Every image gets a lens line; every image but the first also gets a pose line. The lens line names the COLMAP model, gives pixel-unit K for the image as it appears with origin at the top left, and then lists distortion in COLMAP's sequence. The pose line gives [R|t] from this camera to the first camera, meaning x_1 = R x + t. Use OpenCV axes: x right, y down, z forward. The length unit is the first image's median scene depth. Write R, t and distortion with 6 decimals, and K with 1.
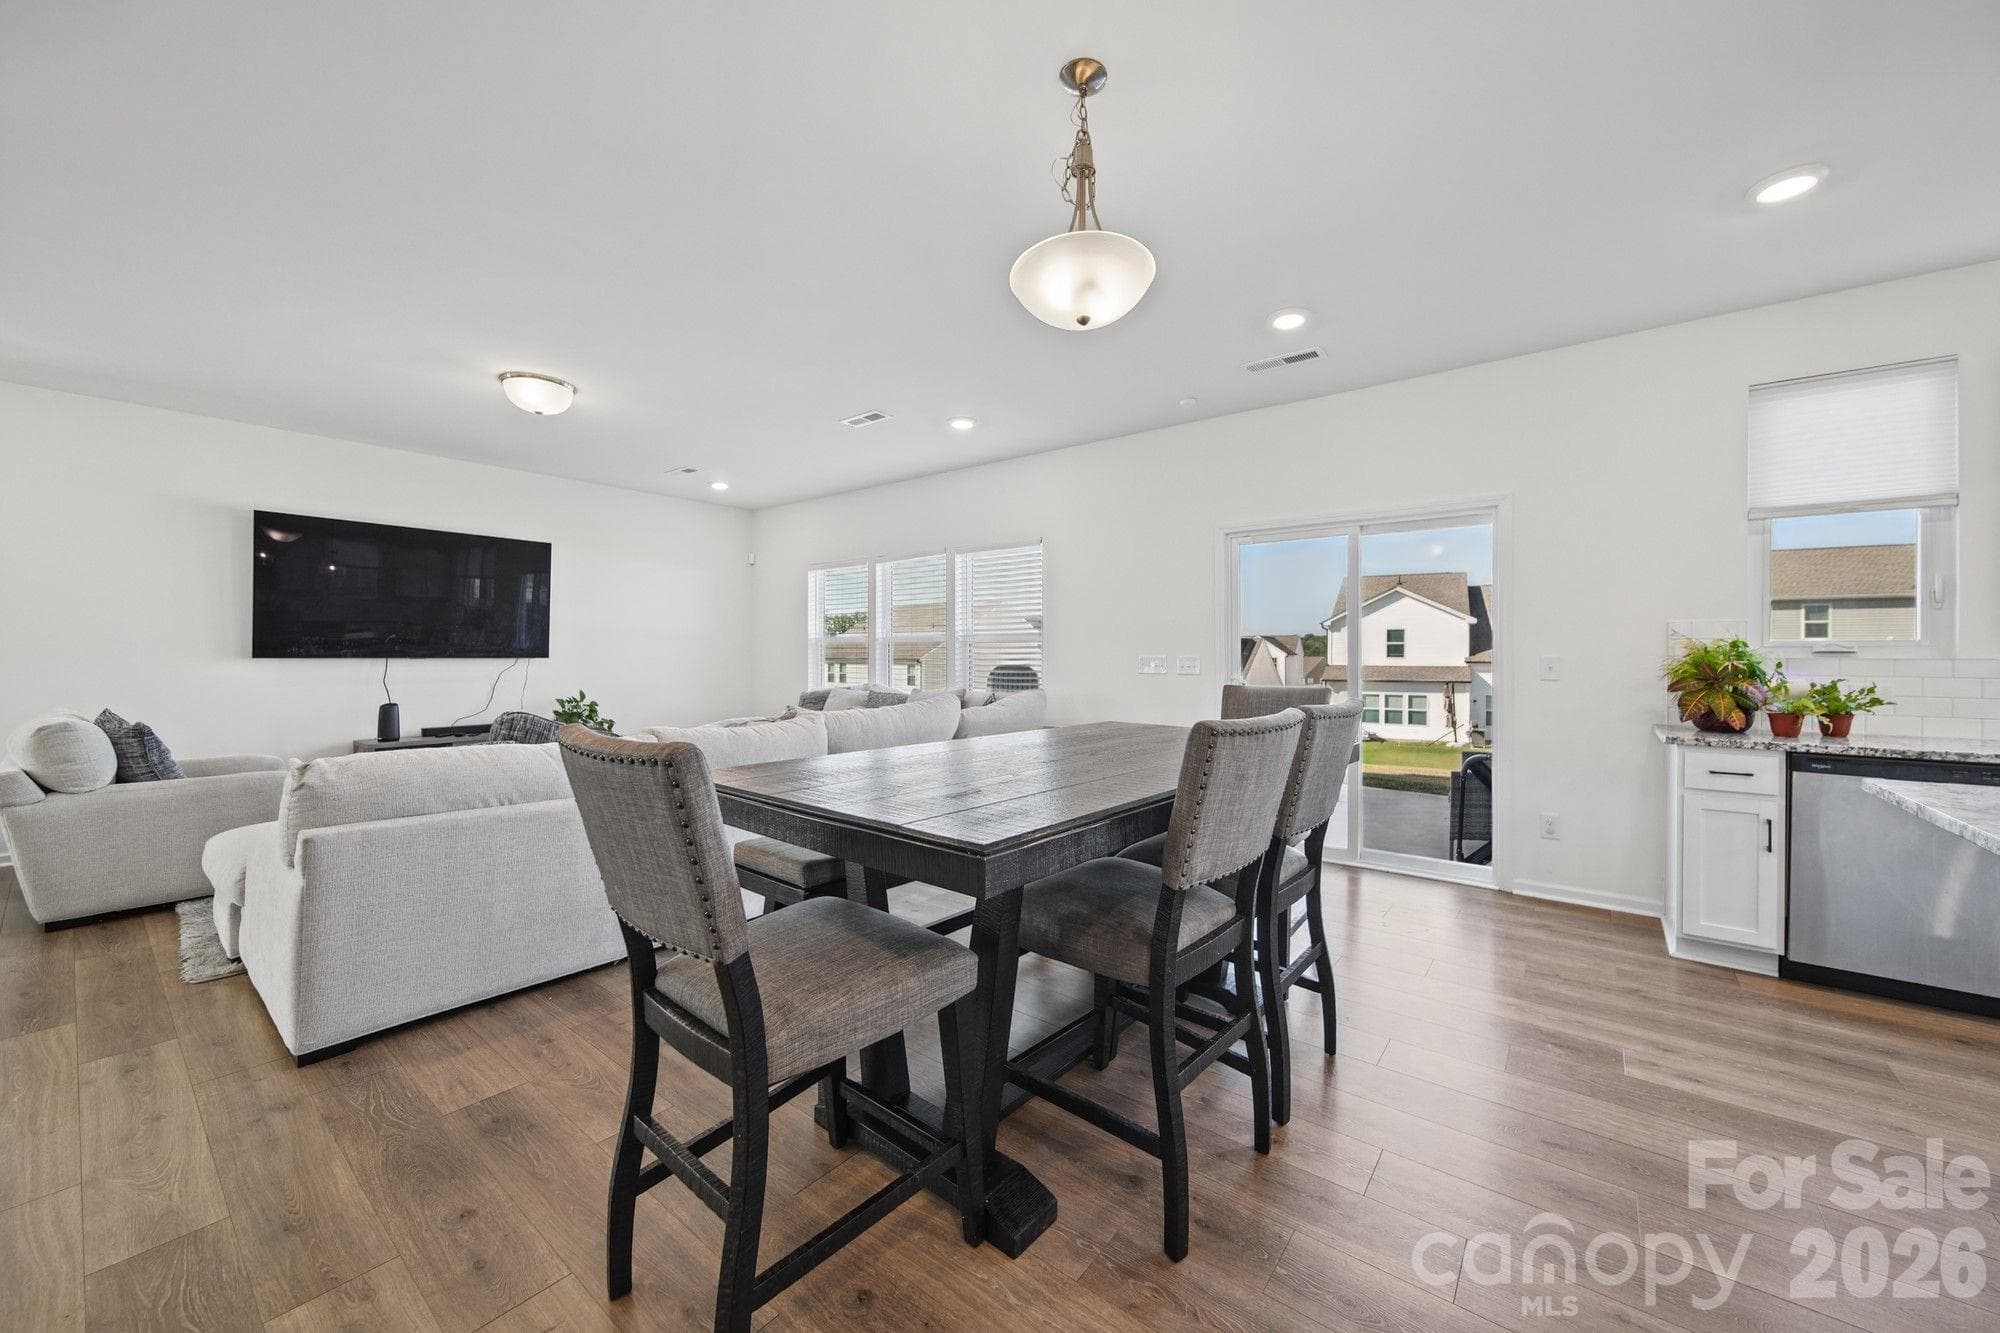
lens RADIAL K [[725.7, 0, 1048.8], [0, 725.7, 657.1], [0, 0, 1]] dist [0.002204, -0.001167]
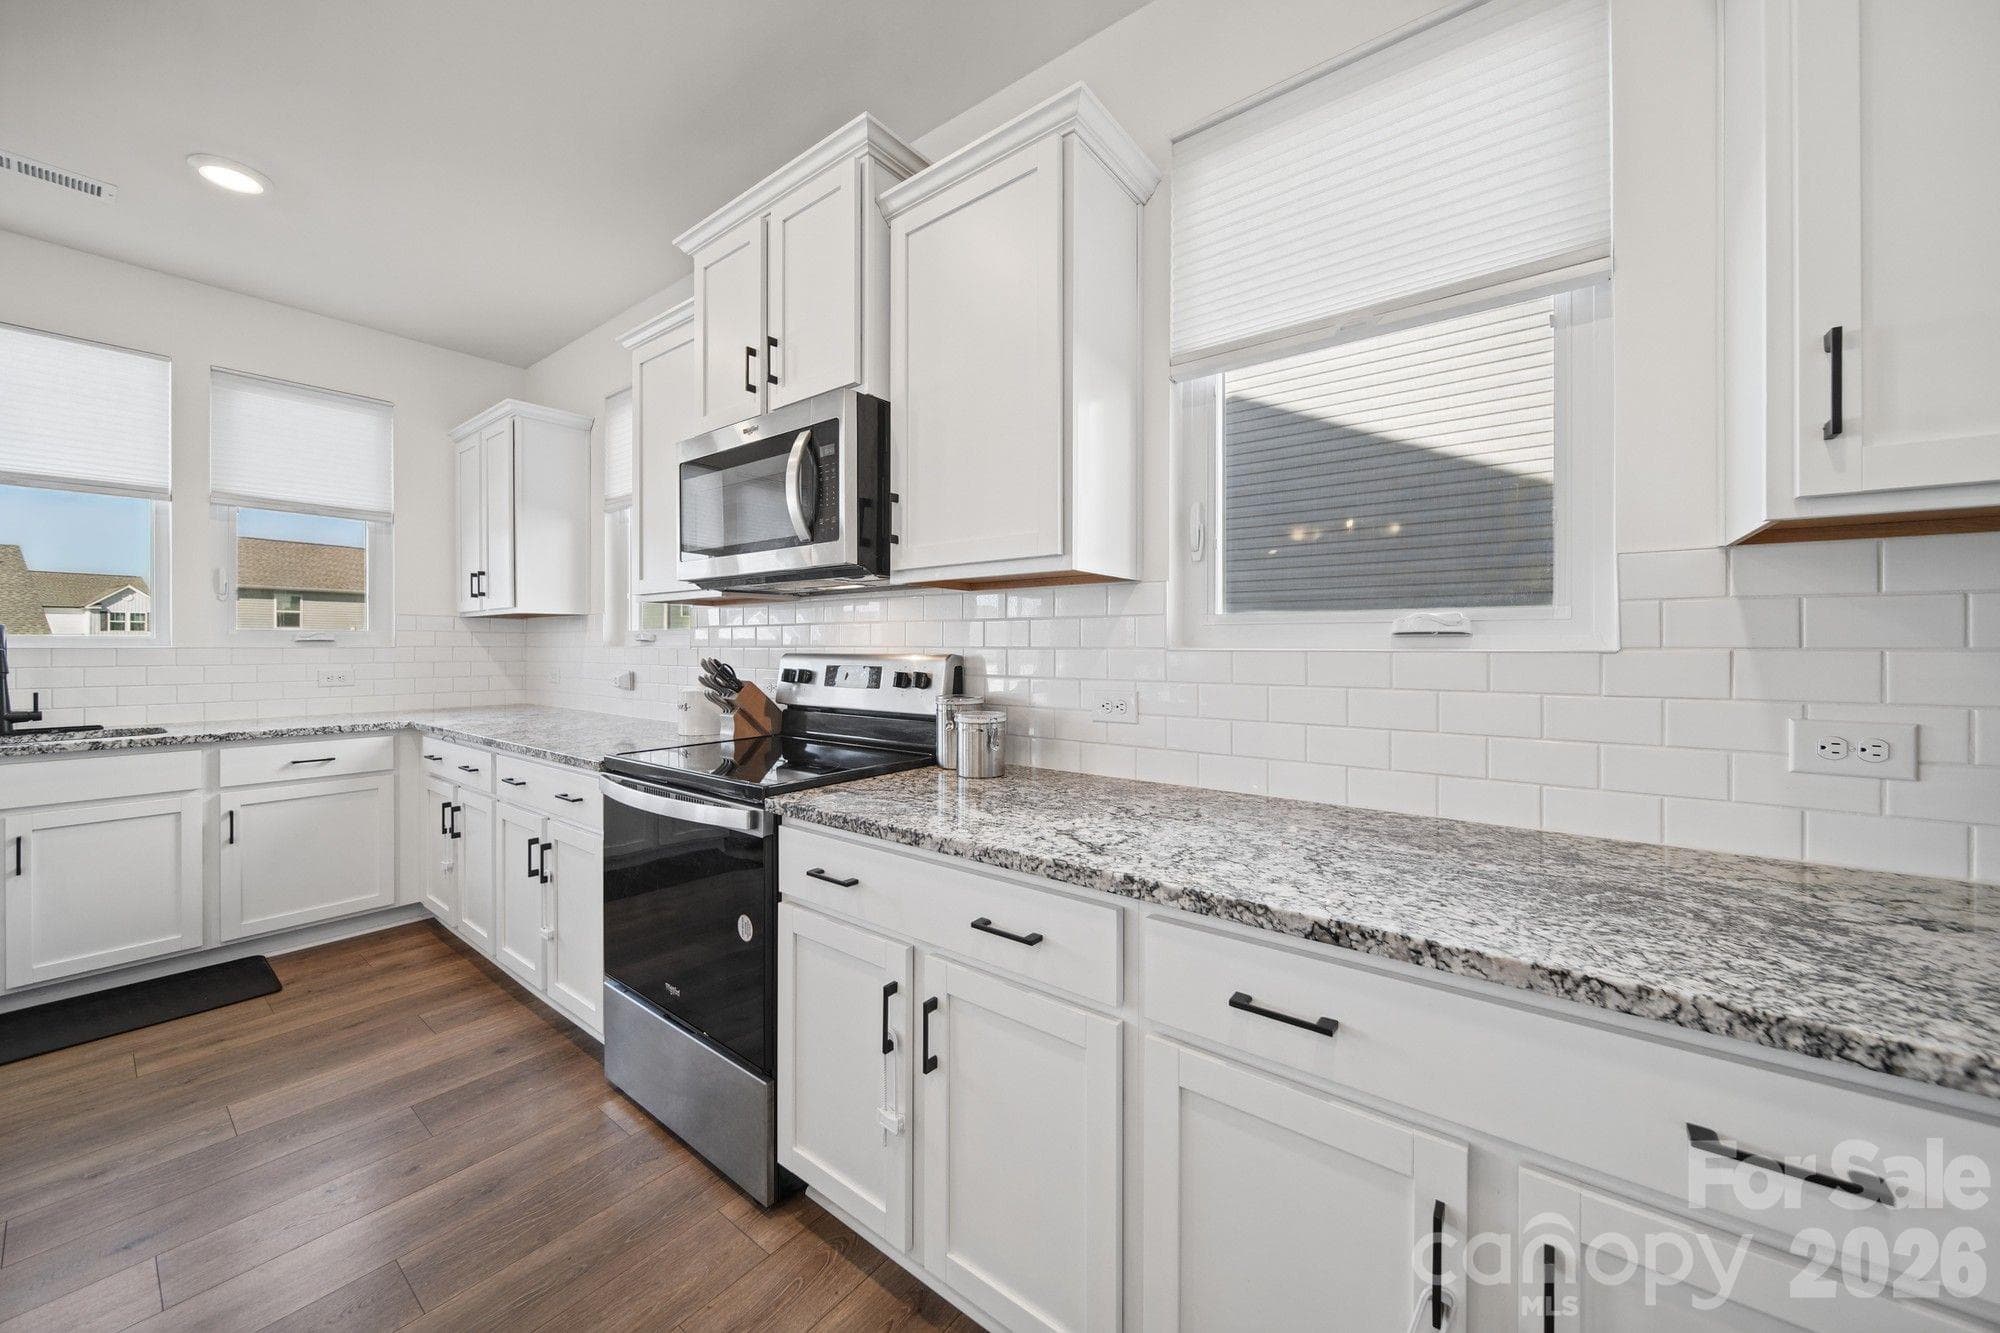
lens RADIAL K [[725.7, 0, 975.3], [0, 725.7, 645.7], [0, 0, 1]] dist [0.002204, -0.001167]
pose [[0.036355, -0.007828, 0.999308, 0.460549], [0.007748, 0.999941, 0.007551, 0.002536], [-0.999309, 0.007468, 0.036414, -0.364339]]
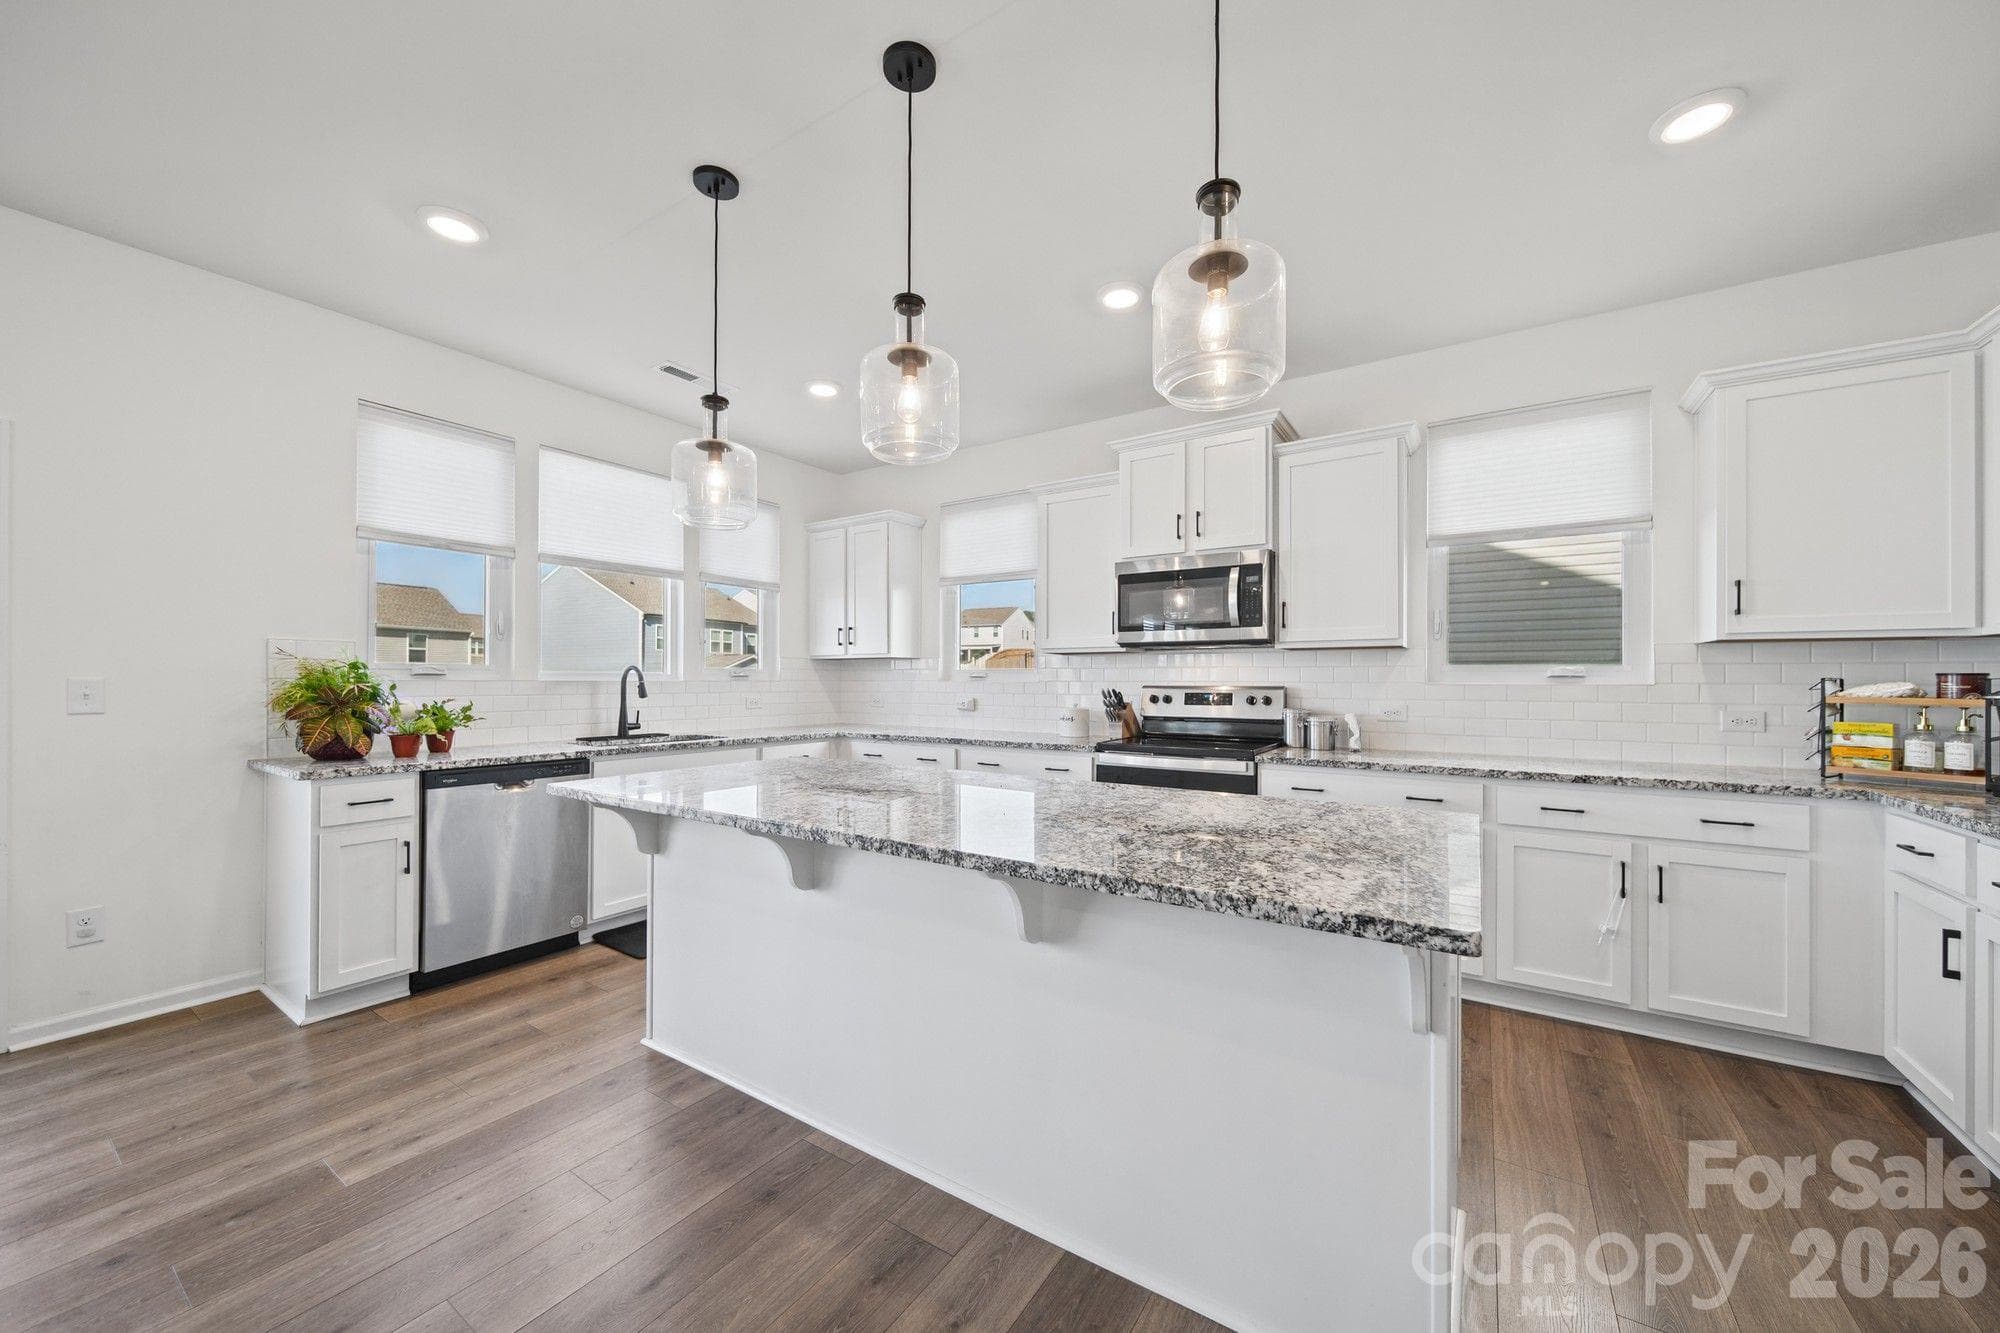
lens RADIAL K [[725.7, 0, 1004.9], [0, 725.7, 680.5], [0, 0, 1]] dist [0.002204, -0.001167]
pose [[-0.051497, -0.003793, 0.998666, -0.045737], [0.001916, 0.999991, 0.003897, -0.000479], [-0.998671, 0.002114, -0.051490, 0.207686]]
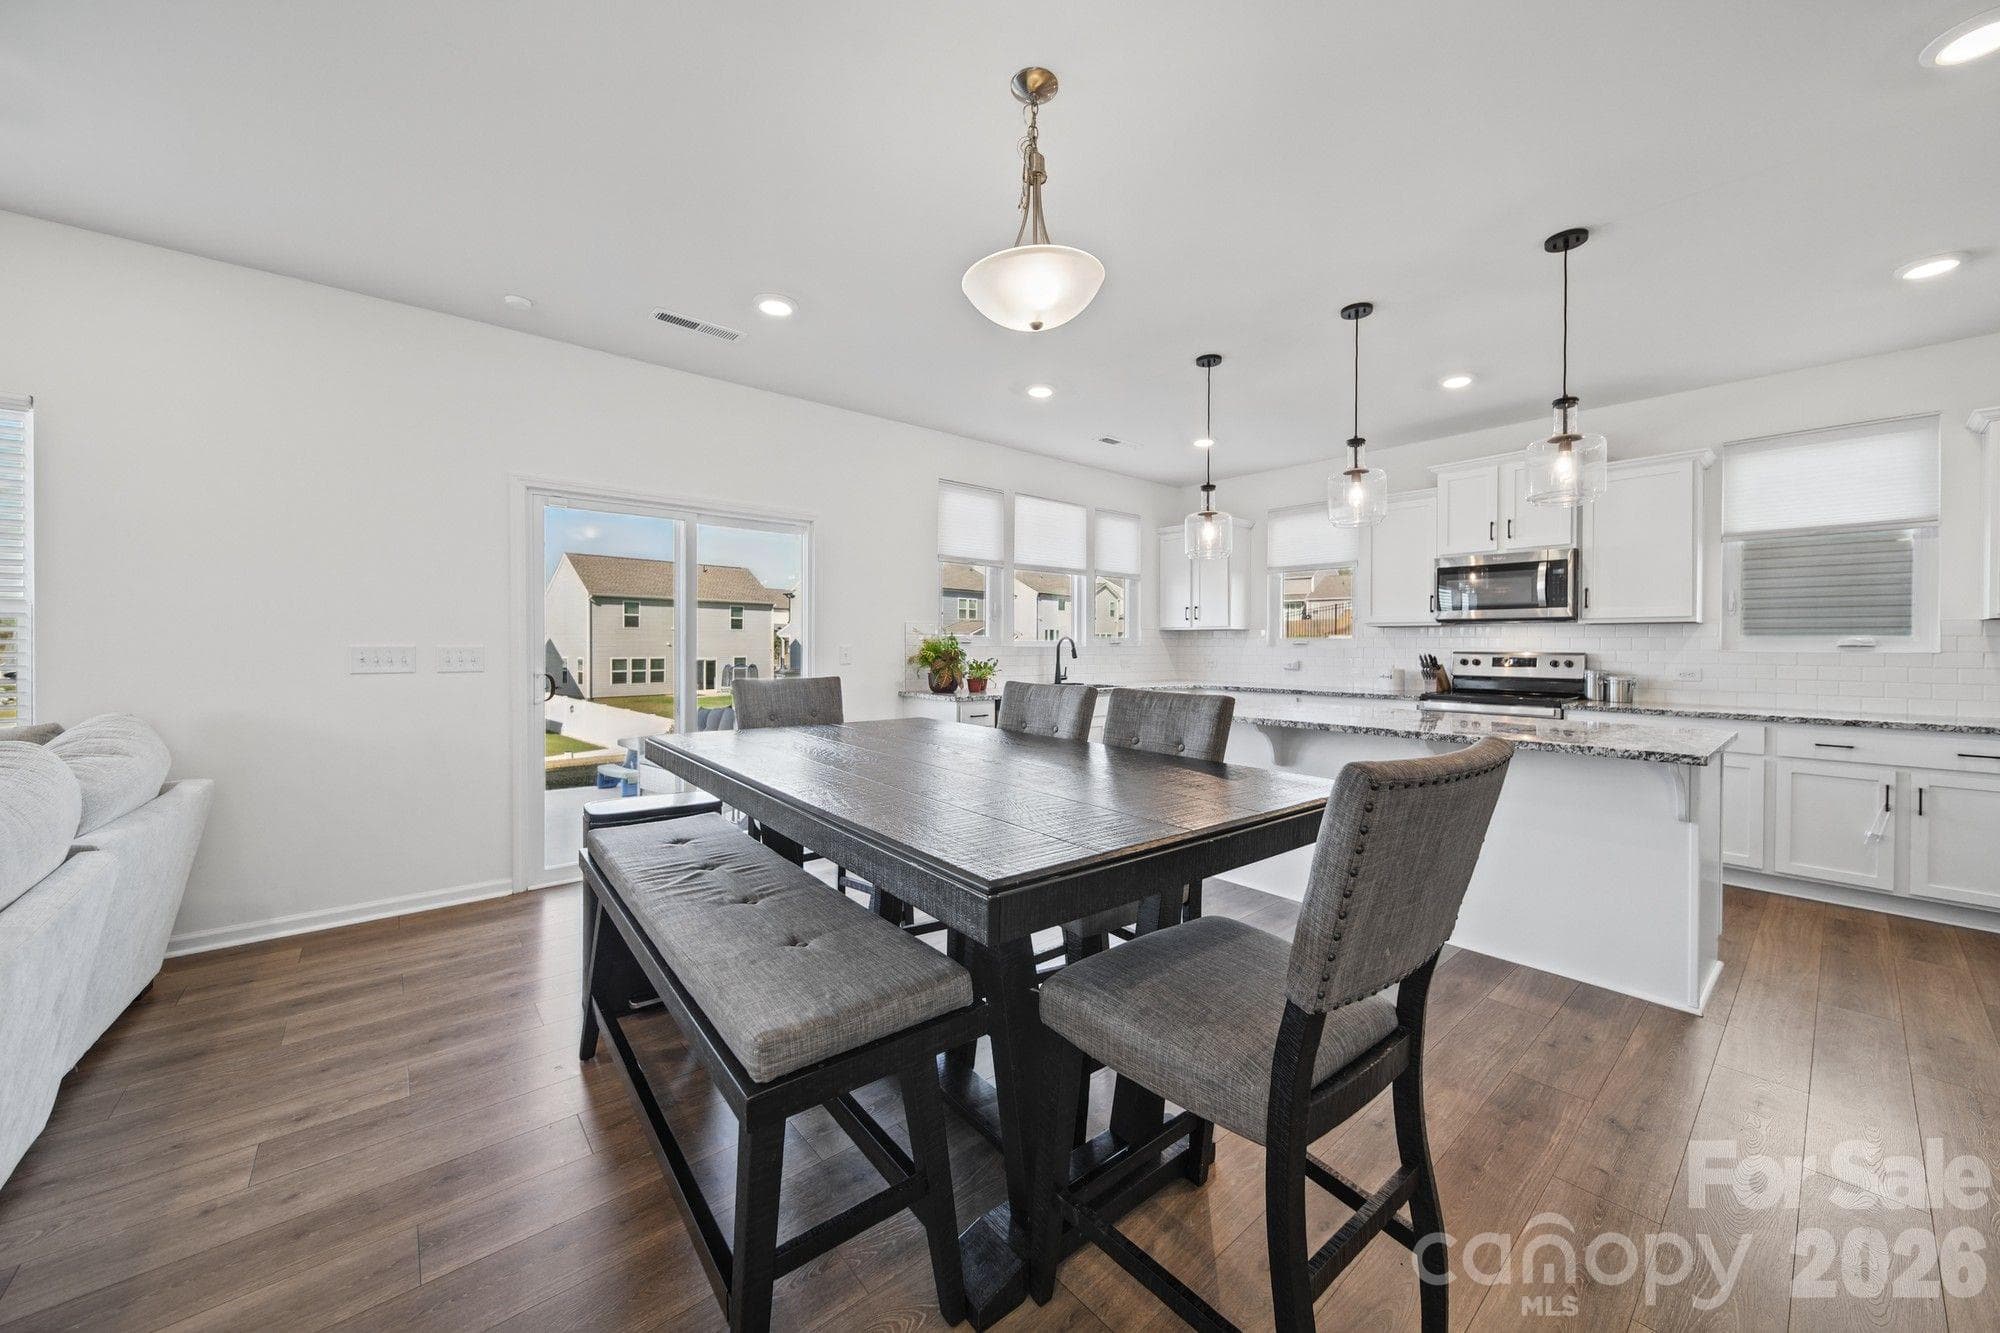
lens RADIAL K [[725.7, 0, 1017.1], [0, 725.7, 647.4], [0, 0, 1]] dist [0.002204, -0.001167]
pose [[0.221185, -0.008234, 0.975197, -0.619605], [0.001074, 0.999966, 0.008200, -0.010265], [-0.975231, -0.000766, 0.221187, 0.509539]]
